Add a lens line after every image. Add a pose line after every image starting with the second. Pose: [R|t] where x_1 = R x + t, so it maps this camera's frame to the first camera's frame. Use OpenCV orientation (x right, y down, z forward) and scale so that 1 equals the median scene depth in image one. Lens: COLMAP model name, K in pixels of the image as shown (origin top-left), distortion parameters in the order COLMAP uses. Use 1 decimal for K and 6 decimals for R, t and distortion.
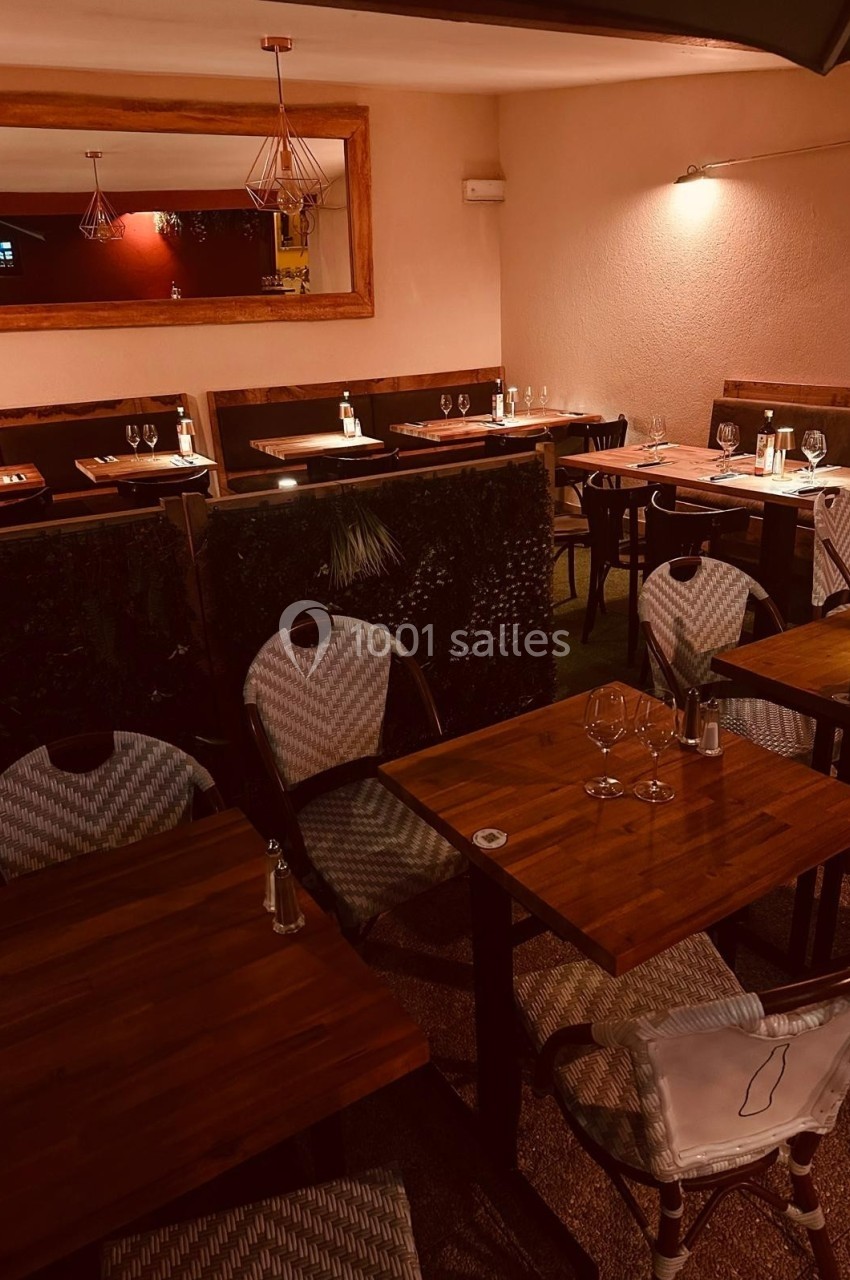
lens RADIAL K [[882.1, 0, 420.9], [0, 882.1, 654.9], [0, 0, 1]] dist [0.003133, -0.020920]
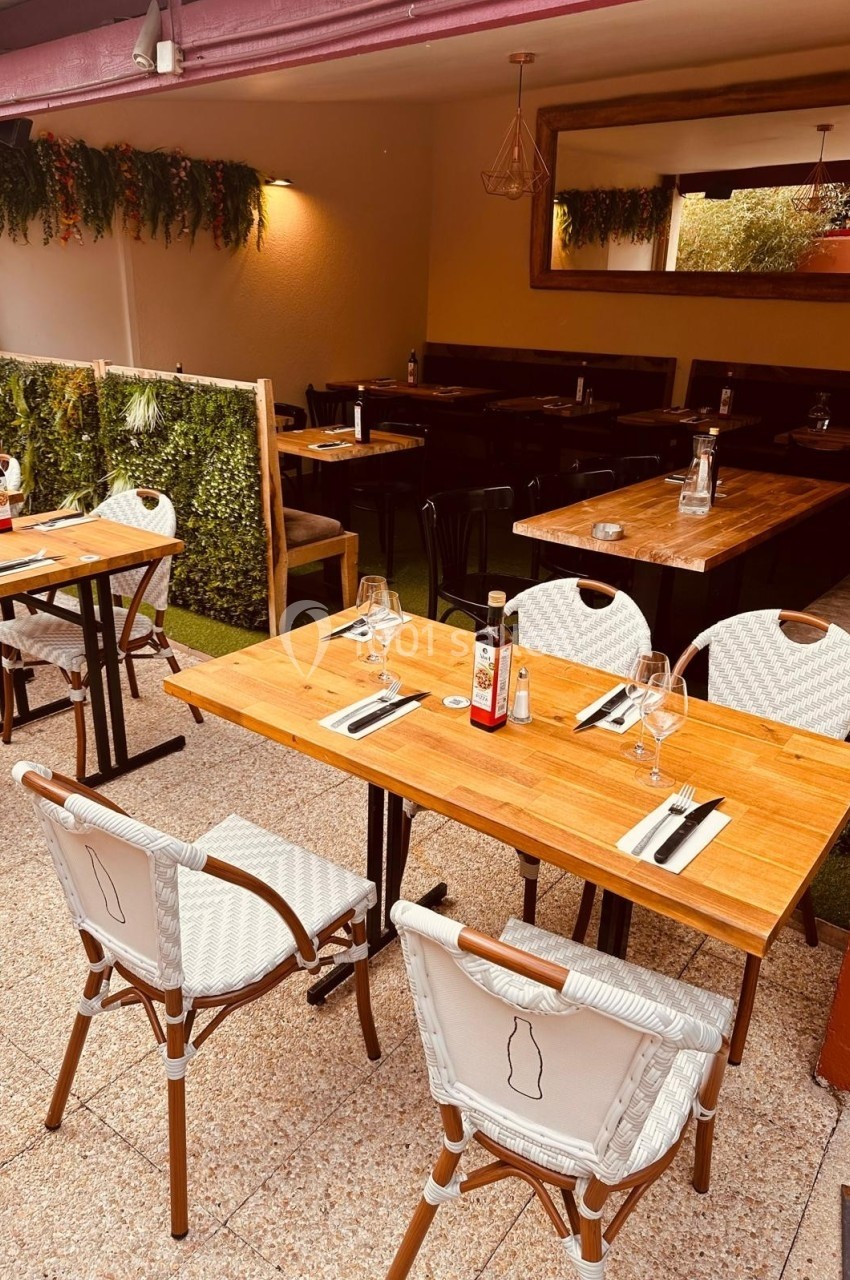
lens RADIAL K [[880.2, 0, 419.3], [0, 880.2, 654.2], [0, 0, 1]] dist [0.028171, -0.043661]
pose [[0.331423, 0.409561, -0.849952, 0.734031], [-0.378299, 0.882966, 0.277958, -0.160460], [0.864320, 0.229414, 0.447572, 0.324326]]
